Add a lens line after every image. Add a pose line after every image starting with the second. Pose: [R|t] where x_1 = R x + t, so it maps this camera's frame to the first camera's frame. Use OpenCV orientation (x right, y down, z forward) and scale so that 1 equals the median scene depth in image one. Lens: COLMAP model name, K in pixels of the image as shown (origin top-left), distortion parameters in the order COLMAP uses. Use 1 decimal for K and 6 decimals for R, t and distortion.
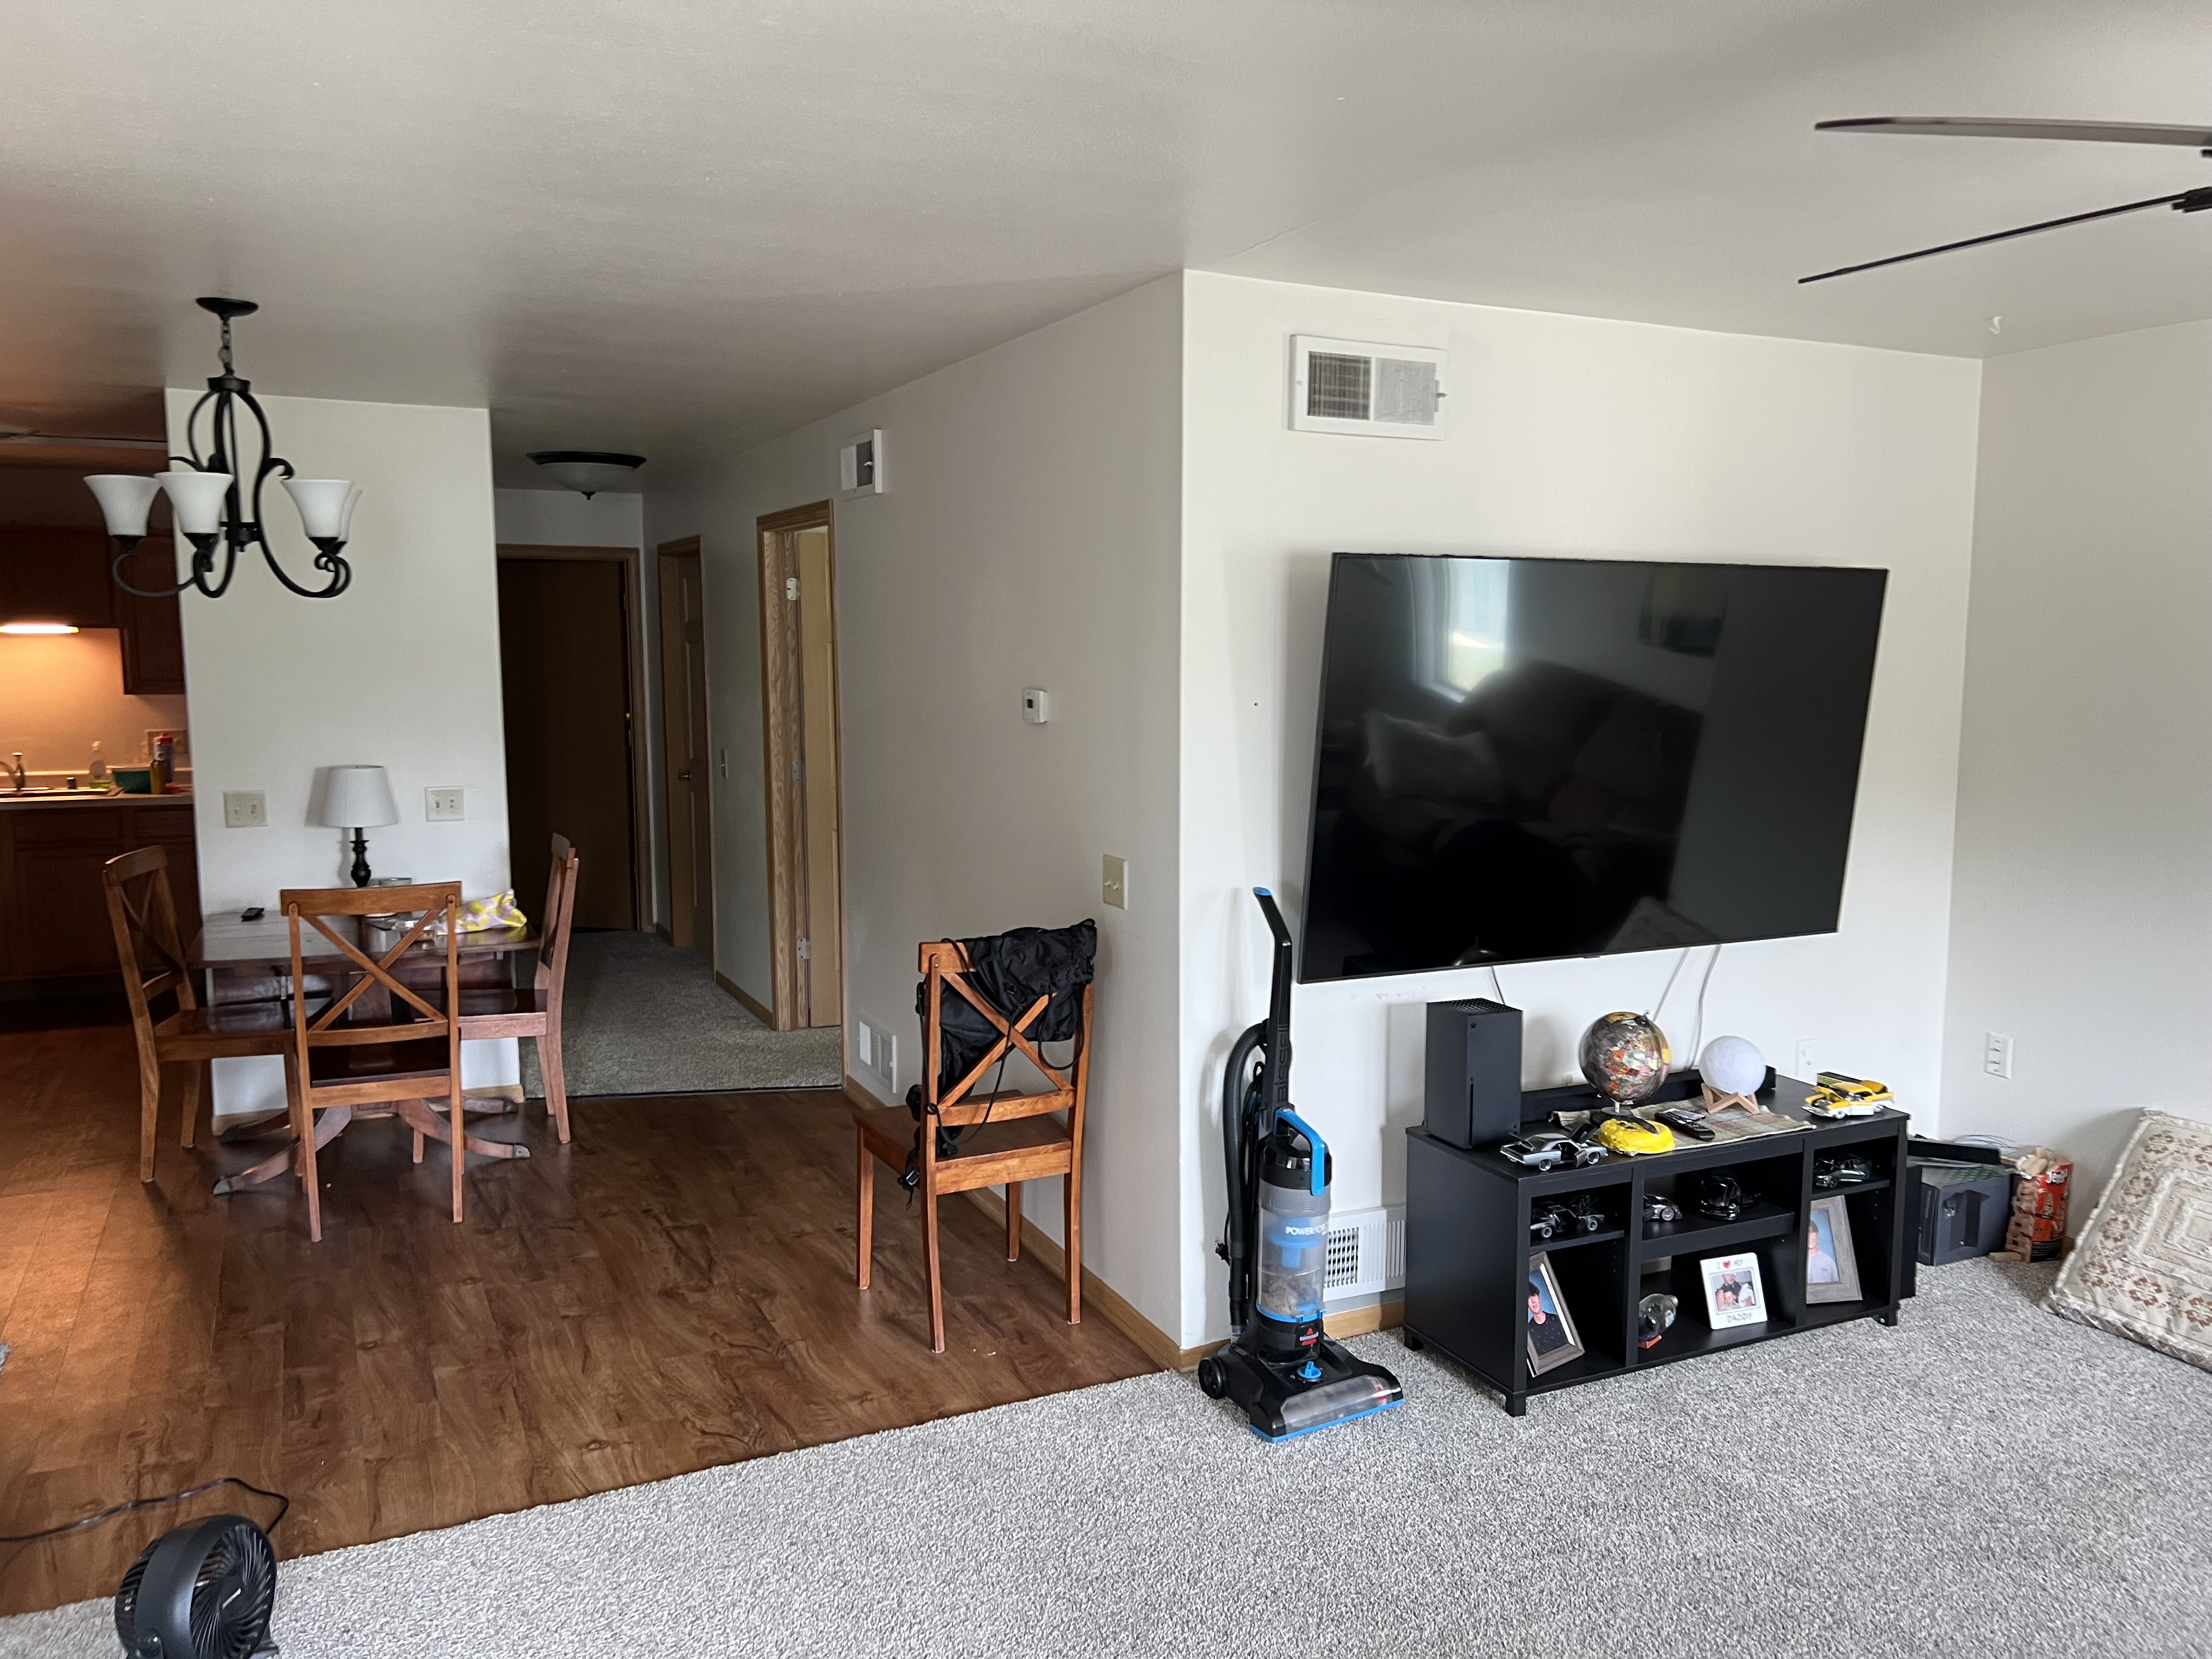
lens RADIAL K [[1671.8, 0, 1105.7], [0, 1671.8, 833.3], [0, 0, 1]] dist [0.000145, 0.000001]
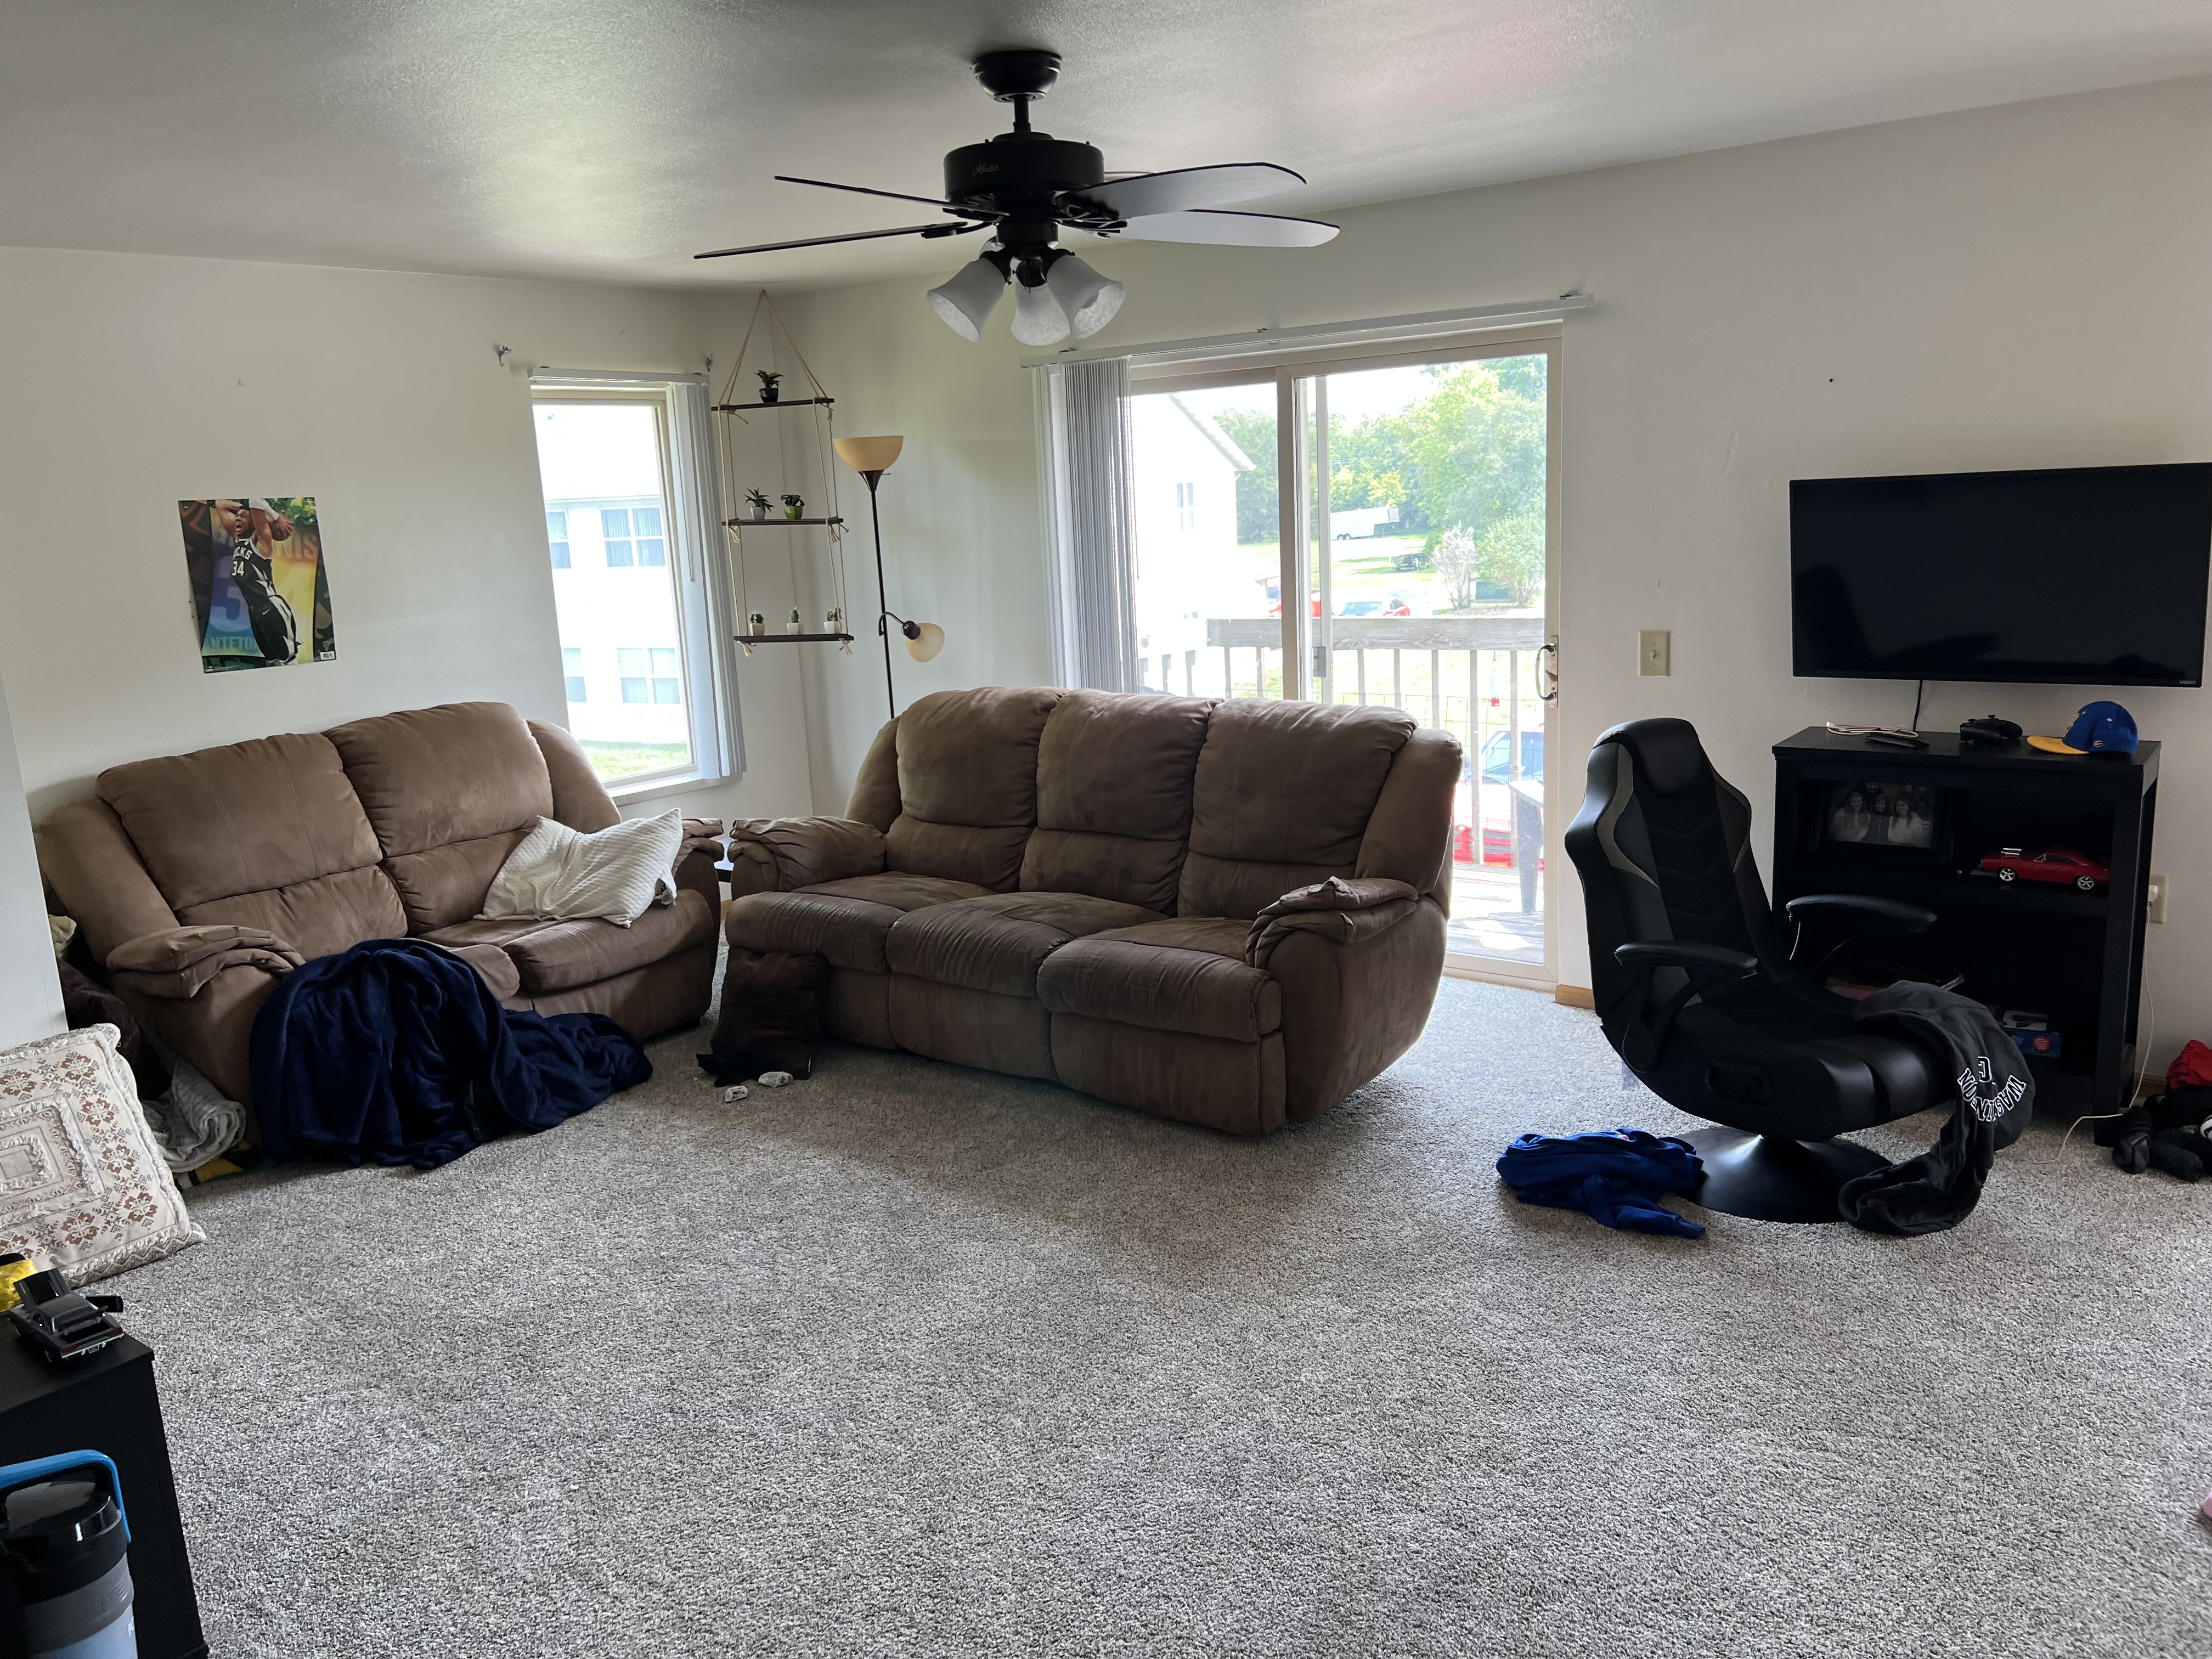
lens RADIAL K [[1671.8, 0, 1107.2], [0, 1671.8, 831.5], [0, 0, 1]] dist [0.000145, 0.000001]
pose [[-0.481631, -0.152548, 0.862995, -0.437791], [0.142782, 0.957917, 0.249013, -0.092878], [-0.864664, 0.243153, -0.439582, 0.848780]]
